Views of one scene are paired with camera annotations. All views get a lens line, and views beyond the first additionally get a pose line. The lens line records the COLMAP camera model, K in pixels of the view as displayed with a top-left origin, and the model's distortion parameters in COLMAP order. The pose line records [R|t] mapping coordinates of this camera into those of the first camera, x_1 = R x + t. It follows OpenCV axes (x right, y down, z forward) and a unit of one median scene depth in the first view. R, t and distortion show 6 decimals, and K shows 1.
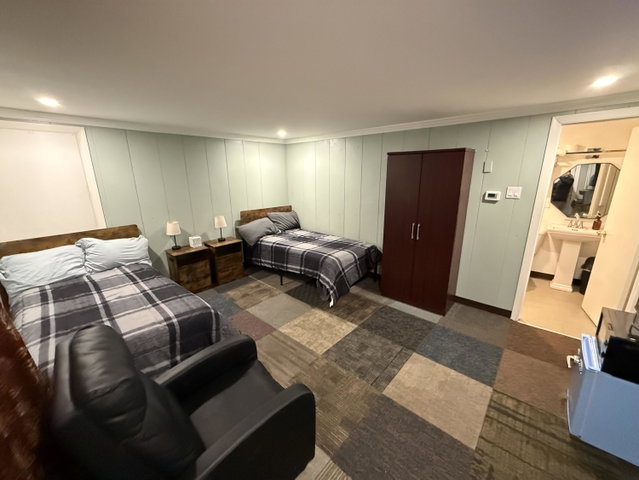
lens RADIAL K [[256.6, 0, 319.5], [0, 256.6, 240.0], [0, 0, 1]] dist [-0.001215, -0.000322]
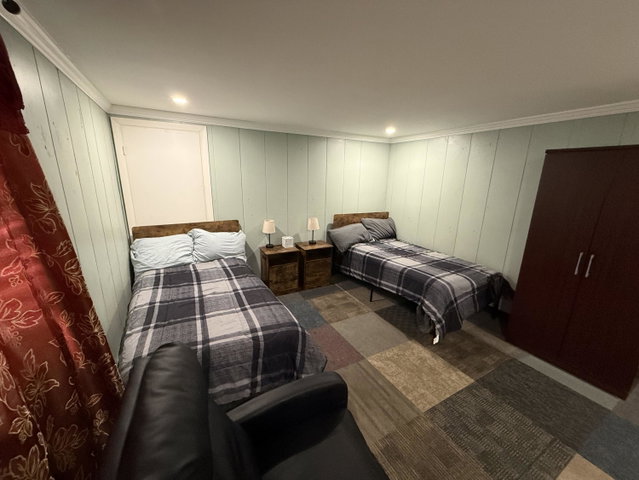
lens RADIAL K [[256.6, 0, 319.5], [0, 256.6, 240.0], [0, 0, 1]] dist [-0.001215, -0.000322]
pose [[0.944664, 0.107315, -0.309988, -0.083935], [-0.112213, 0.993682, 0.002043, -0.021064], [0.308249, 0.032855, 0.950738, 0.134299]]
